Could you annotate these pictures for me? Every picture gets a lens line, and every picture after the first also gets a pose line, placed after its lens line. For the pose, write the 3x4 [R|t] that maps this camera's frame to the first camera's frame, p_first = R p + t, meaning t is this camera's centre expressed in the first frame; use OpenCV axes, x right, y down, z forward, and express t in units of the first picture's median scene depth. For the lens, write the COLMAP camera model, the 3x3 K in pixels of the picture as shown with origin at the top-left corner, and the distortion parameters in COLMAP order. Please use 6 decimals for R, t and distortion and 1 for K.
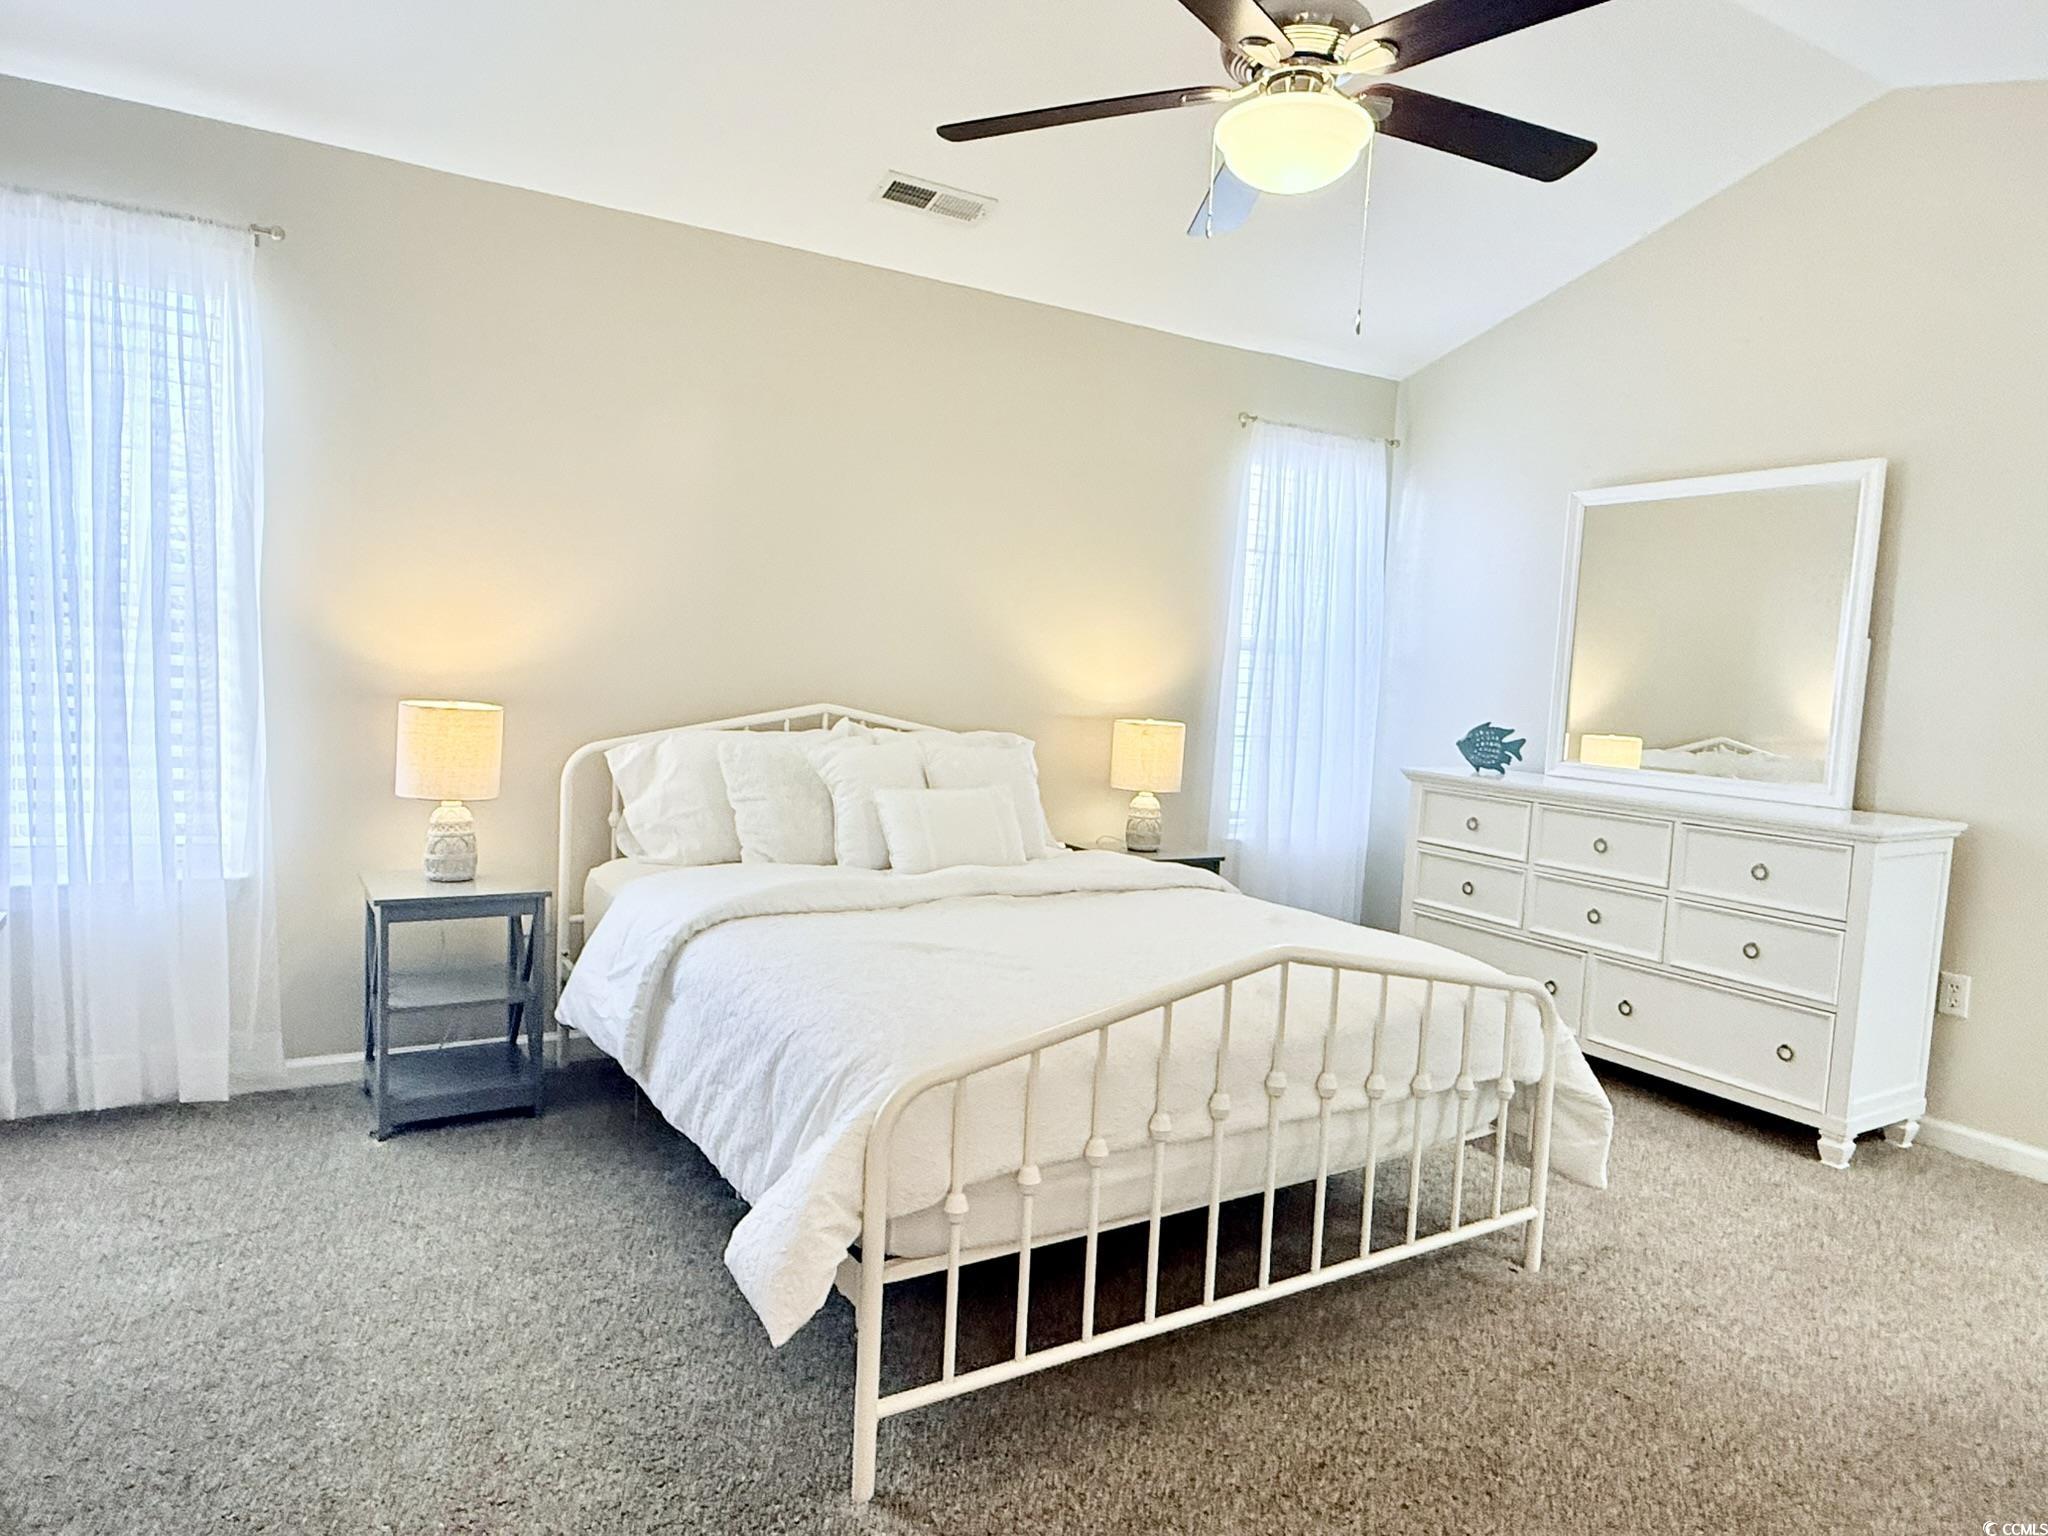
lens RADIAL K [[1253.1, 0, 1022.0], [0, 1253.1, 764.6], [0, 0, 1]] dist [-0.032693, 0.015336]
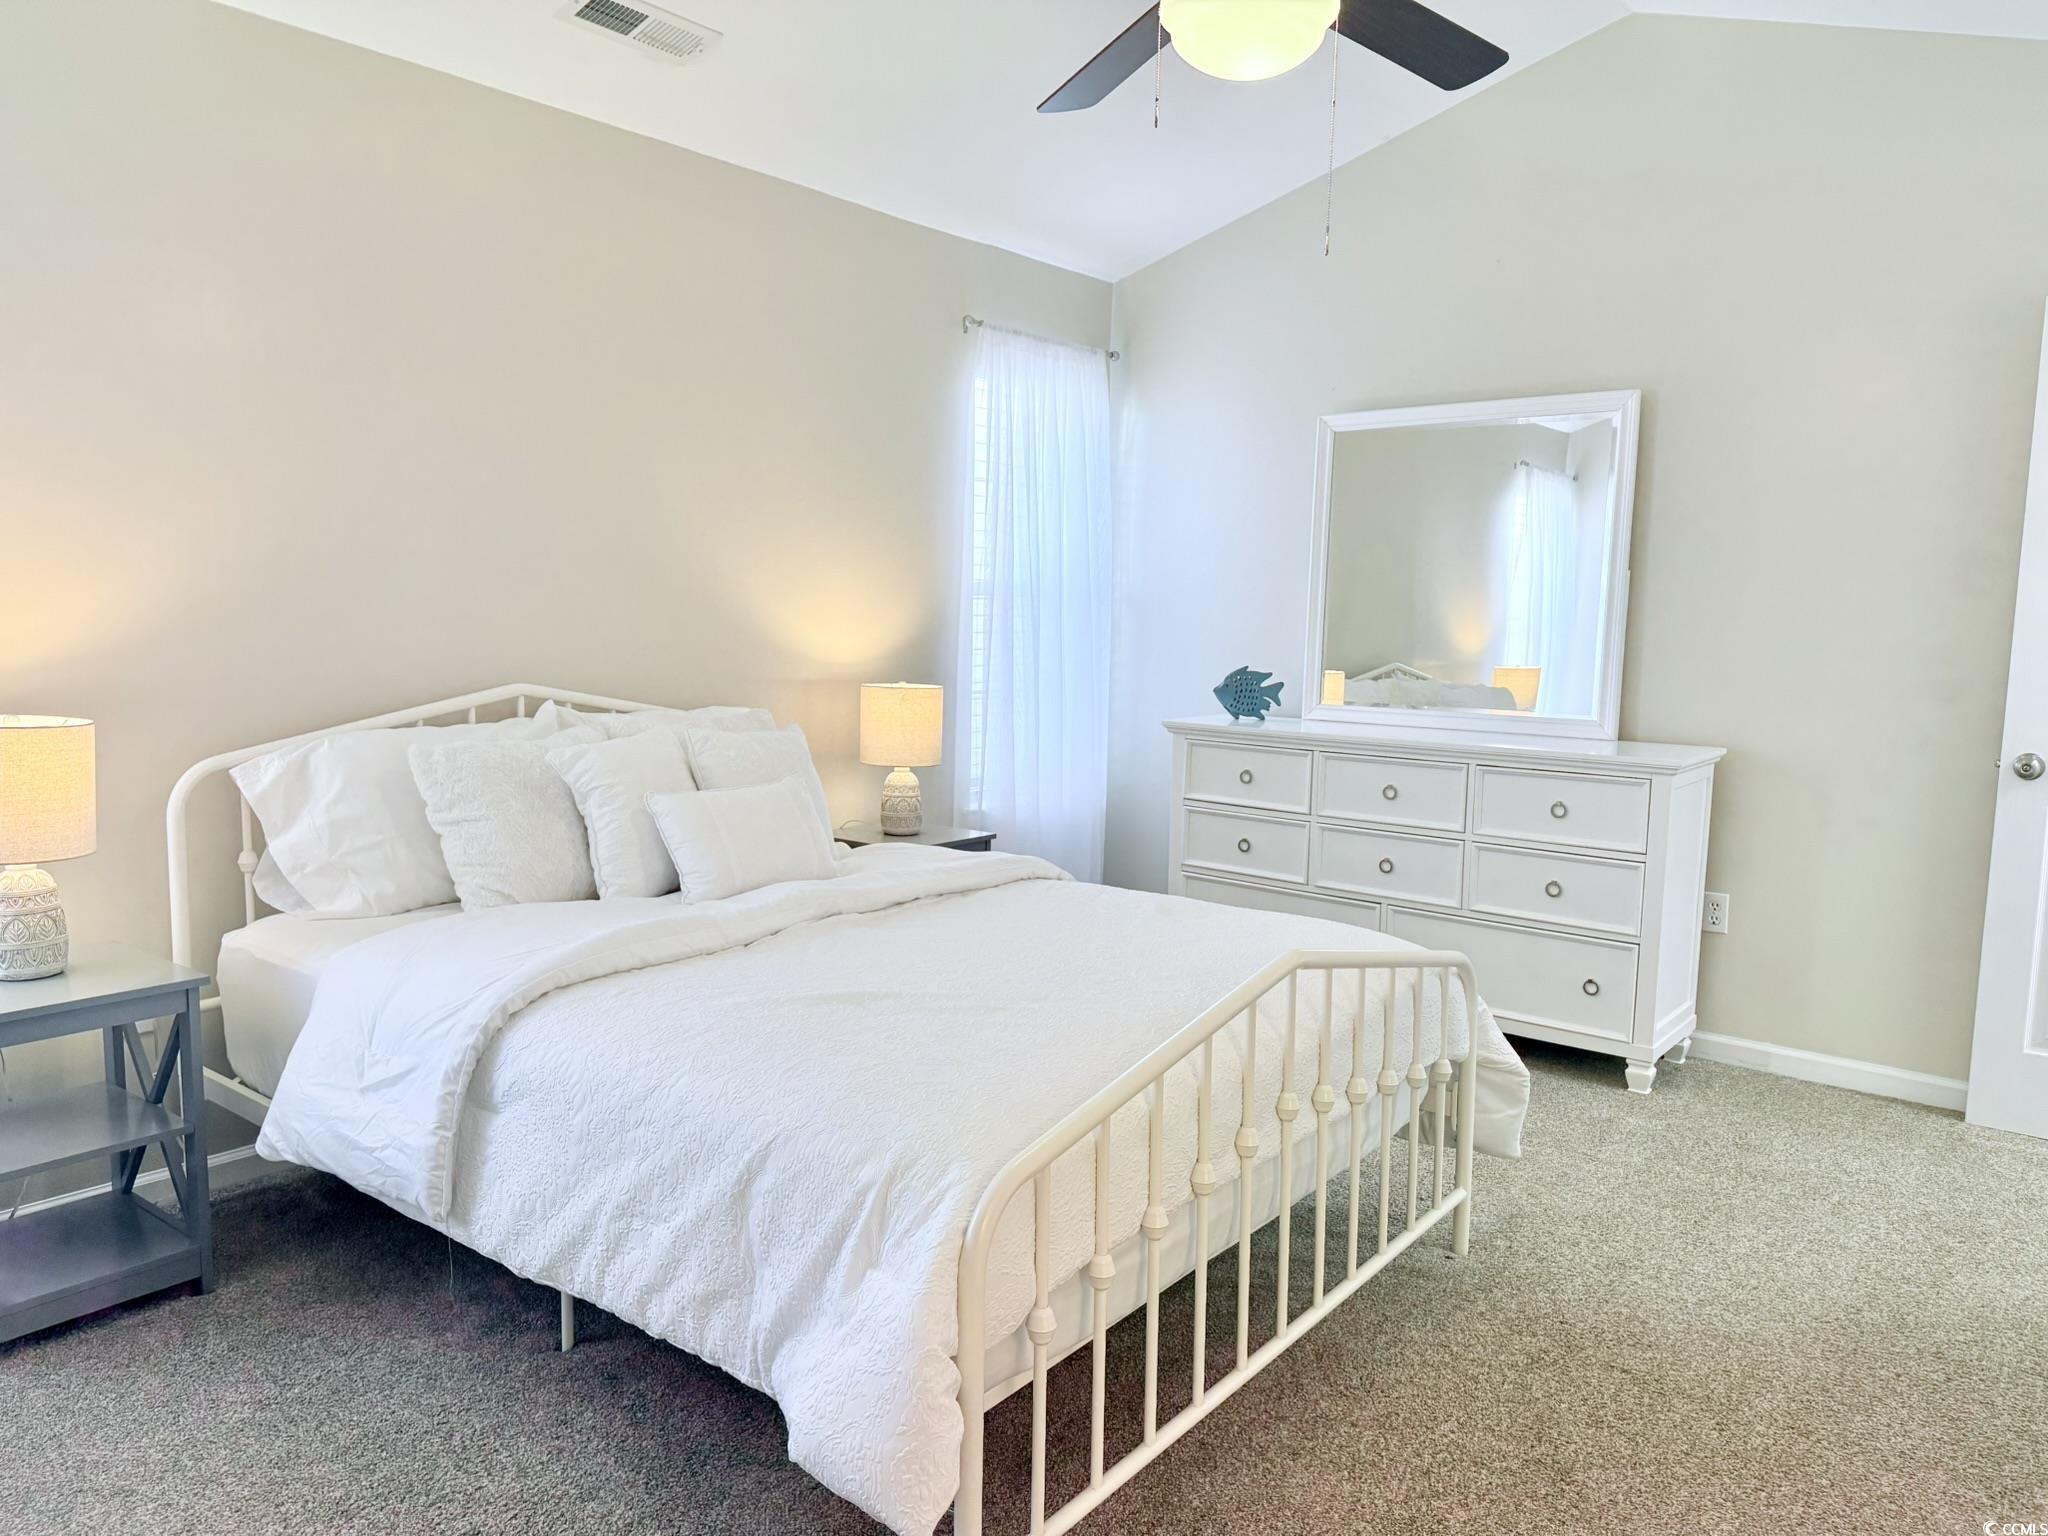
lens RADIAL K [[1428.9, 0, 1025.5], [0, 1428.9, 767.5], [0, 0, 1]] dist [0.023943, -0.038802]
pose [[0.935658, -0.069305, 0.346035, -0.202186], [0.053323, 0.997033, 0.055507, -0.034532], [-0.348855, -0.033484, 0.936578, 0.074817]]
